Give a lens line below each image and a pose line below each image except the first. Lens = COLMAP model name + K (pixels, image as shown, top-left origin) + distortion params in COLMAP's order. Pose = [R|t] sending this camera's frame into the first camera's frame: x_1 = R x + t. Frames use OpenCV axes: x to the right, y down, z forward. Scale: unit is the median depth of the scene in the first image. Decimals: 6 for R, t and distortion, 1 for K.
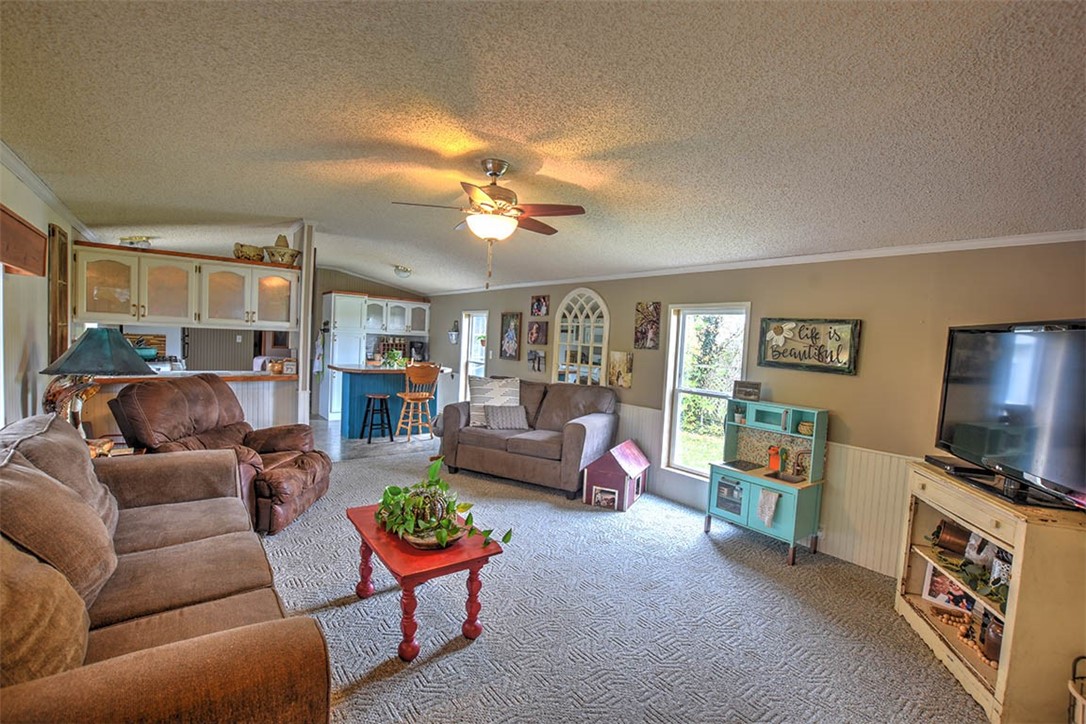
lens RADIAL K [[481.2, 0, 546.4], [0, 481.2, 364.5], [0, 0, 1]] dist [-0.027607, 0.002928]
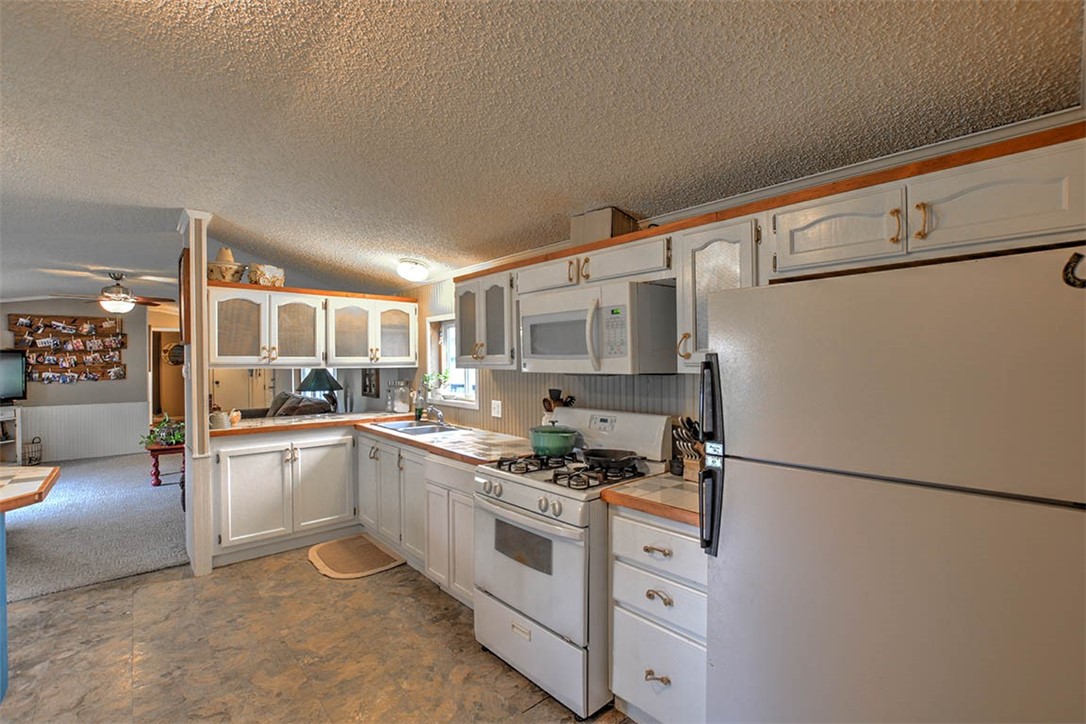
lens RADIAL K [[481.2, 0, 549.1], [0, 481.2, 361.1], [0, 0, 1]] dist [-0.027607, 0.002928]
pose [[-0.996931, -0.046128, -0.063259, -0.770233], [-0.049430, 0.997441, 0.051654, -0.111742], [0.060714, 0.054622, -0.996660, 1.342334]]
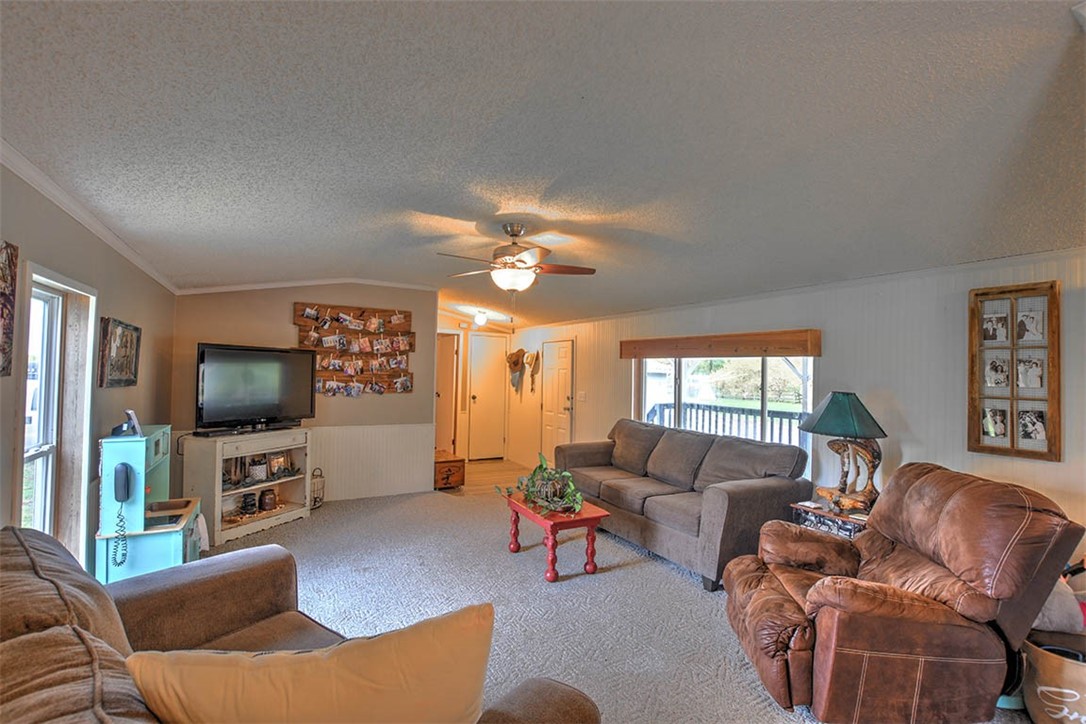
lens RADIAL K [[481.2, 0, 546.9], [0, 481.2, 358.6], [0, 0, 1]] dist [-0.027607, 0.002928]
pose [[-0.988162, -0.069381, 0.136830, -0.164551], [-0.065985, 0.997393, 0.029210, -0.060553], [-0.138500, 0.019836, -0.990164, 0.963583]]
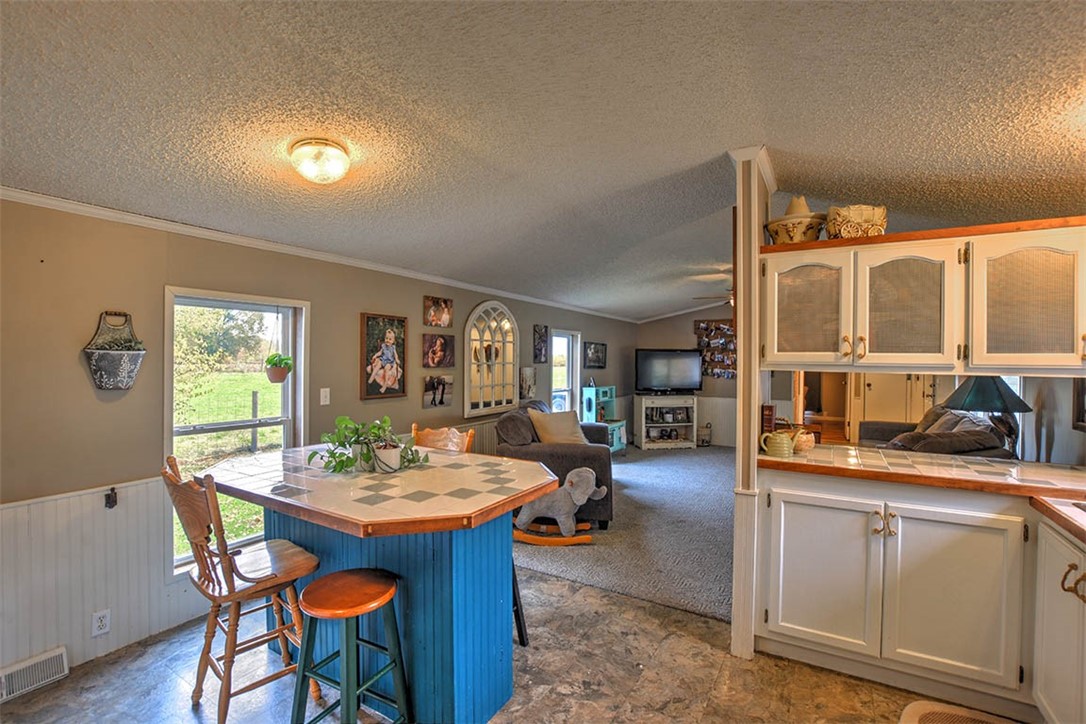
lens RADIAL K [[481.2, 0, 552.0], [0, 481.2, 364.5], [0, 0, 1]] dist [-0.027607, 0.002928]
pose [[-0.373179, -0.064336, 0.925526, -0.713045], [0.022562, 0.996668, 0.078378, -0.094777], [-0.927485, 0.050131, -0.370484, 1.087332]]
